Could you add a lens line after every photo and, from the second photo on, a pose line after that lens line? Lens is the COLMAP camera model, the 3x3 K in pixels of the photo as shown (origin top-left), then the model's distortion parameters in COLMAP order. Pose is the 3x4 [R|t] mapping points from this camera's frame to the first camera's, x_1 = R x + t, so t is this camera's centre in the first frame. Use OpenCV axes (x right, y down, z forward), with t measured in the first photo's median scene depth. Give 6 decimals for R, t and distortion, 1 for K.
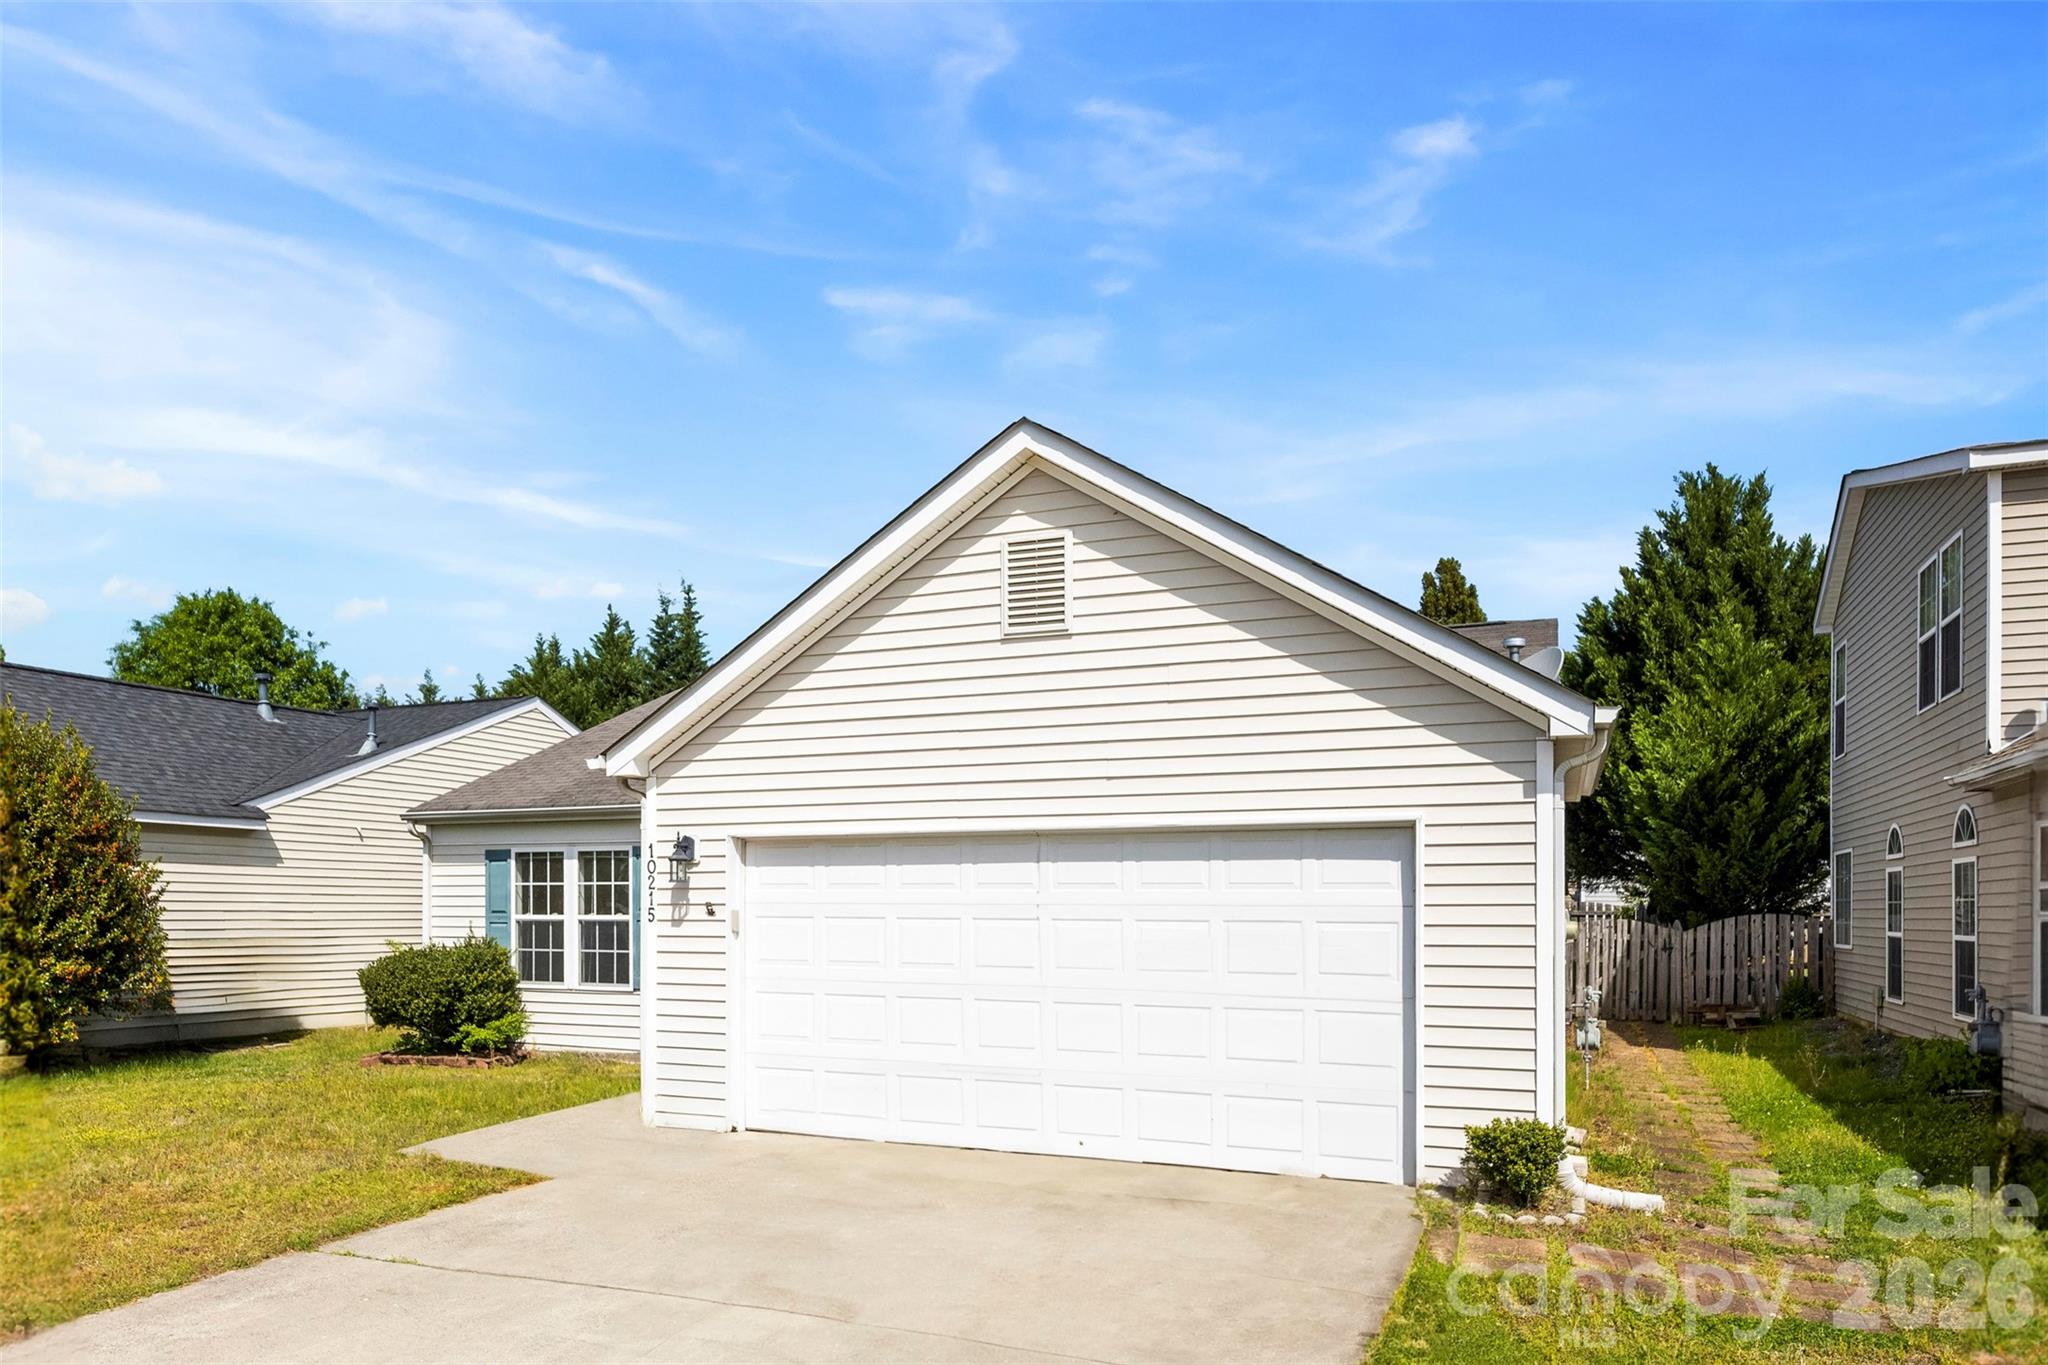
lens RADIAL K [[1337.2, 0, 1024.0], [0, 1337.2, 682.5], [0, 0, 1]] dist [-0.000470, -0.000073]
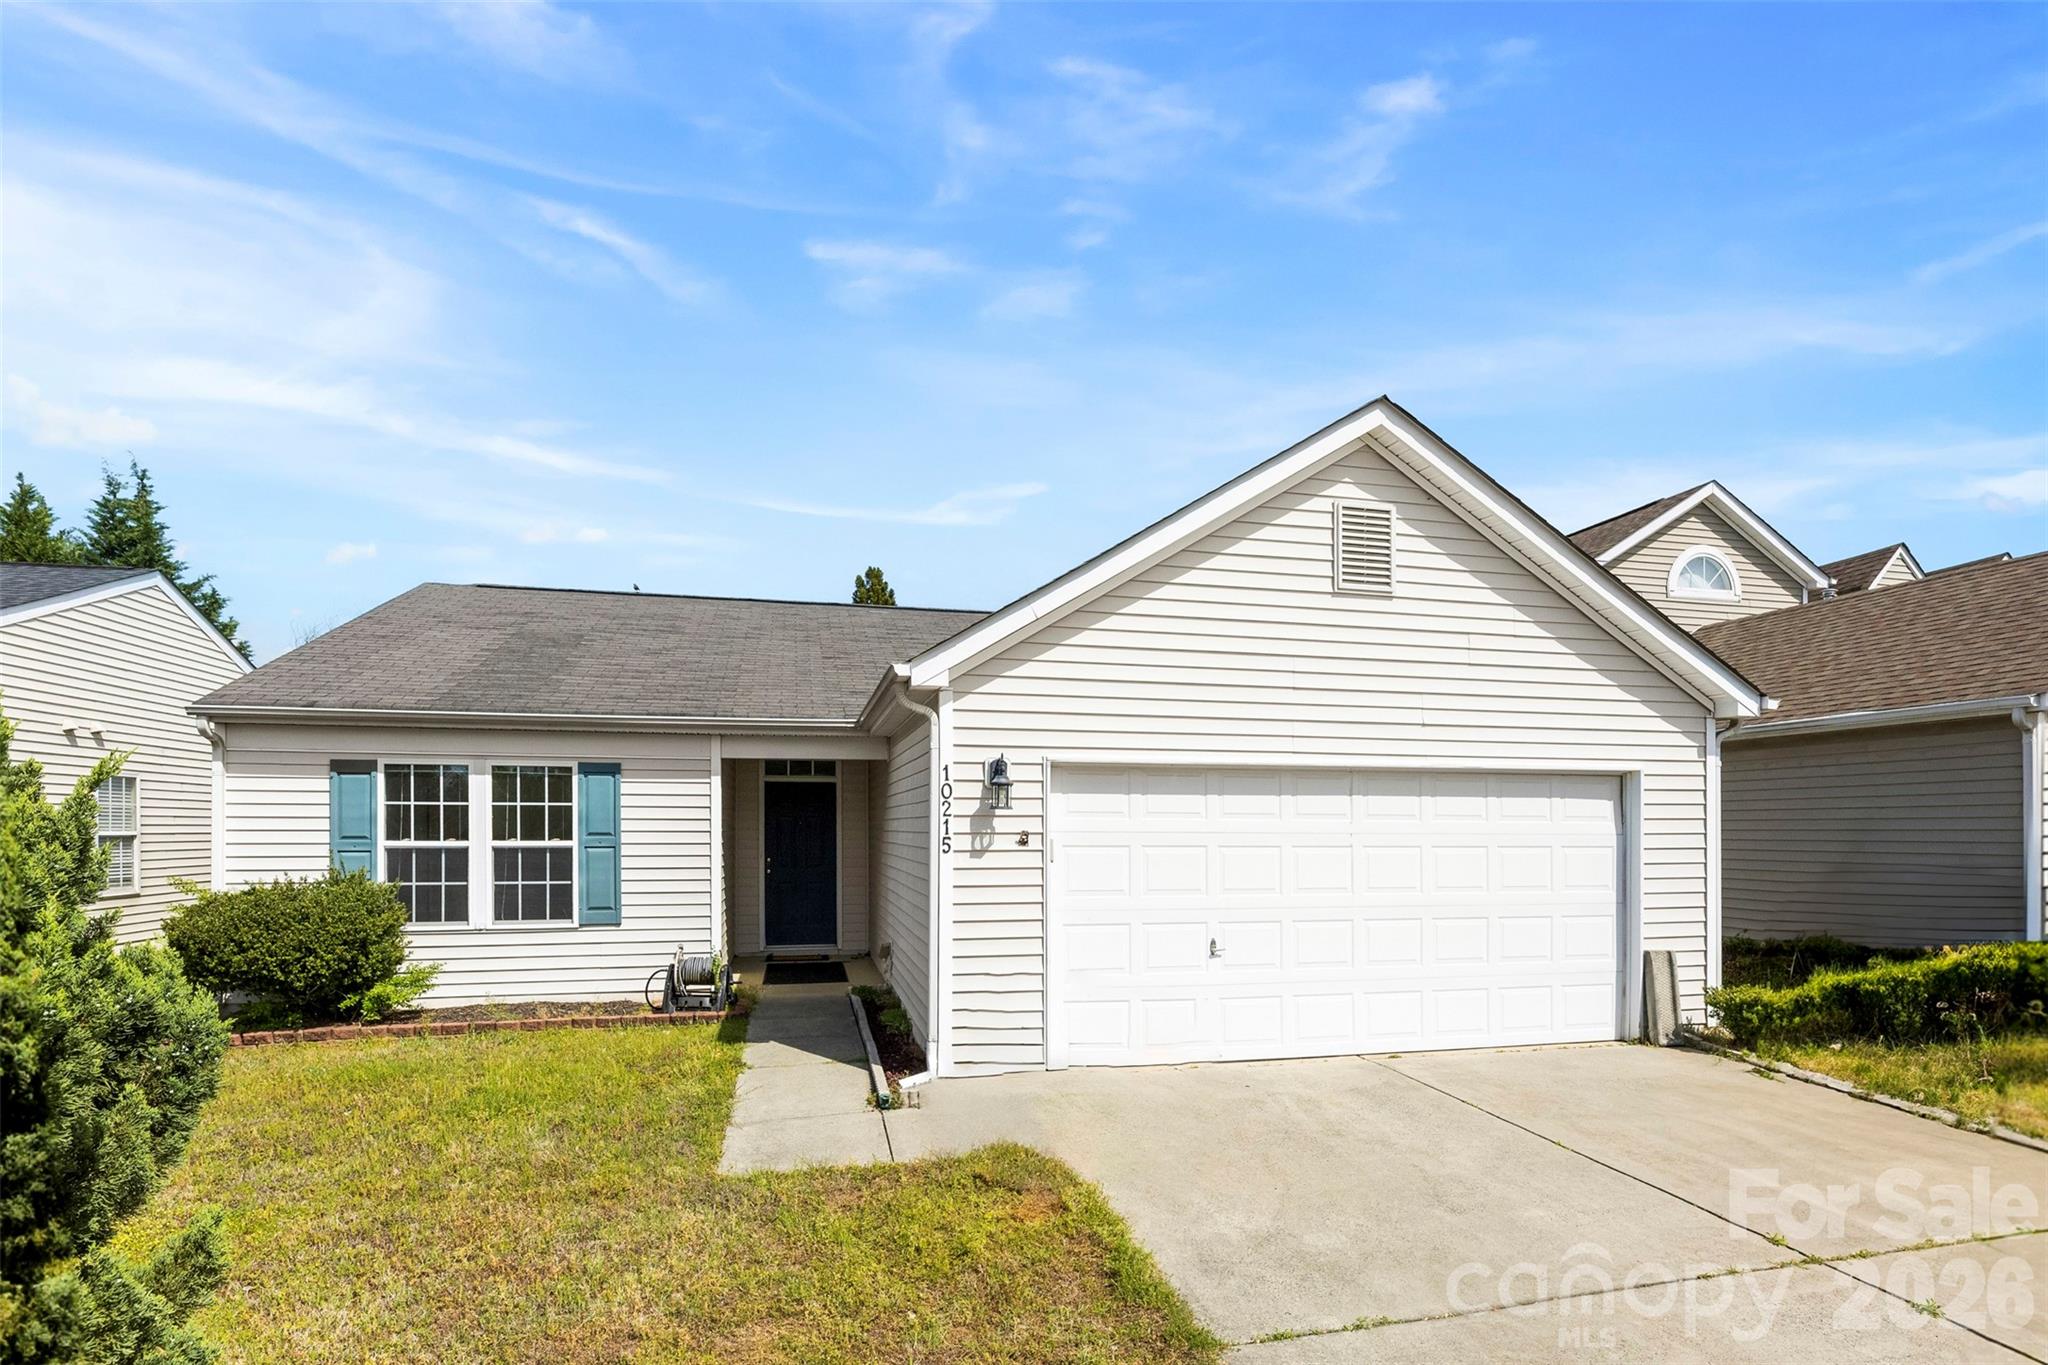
lens RADIAL K [[988.2, 0, 1024.0], [0, 988.2, 682.5], [0, 0, 1]] dist [-0.005055, 0.000268]
pose [[0.807694, 0.084317, 0.583541, -0.445314], [-0.099429, 0.995026, -0.006150, 0.046220], [-0.581157, -0.053053, 0.812060, 0.313744]]
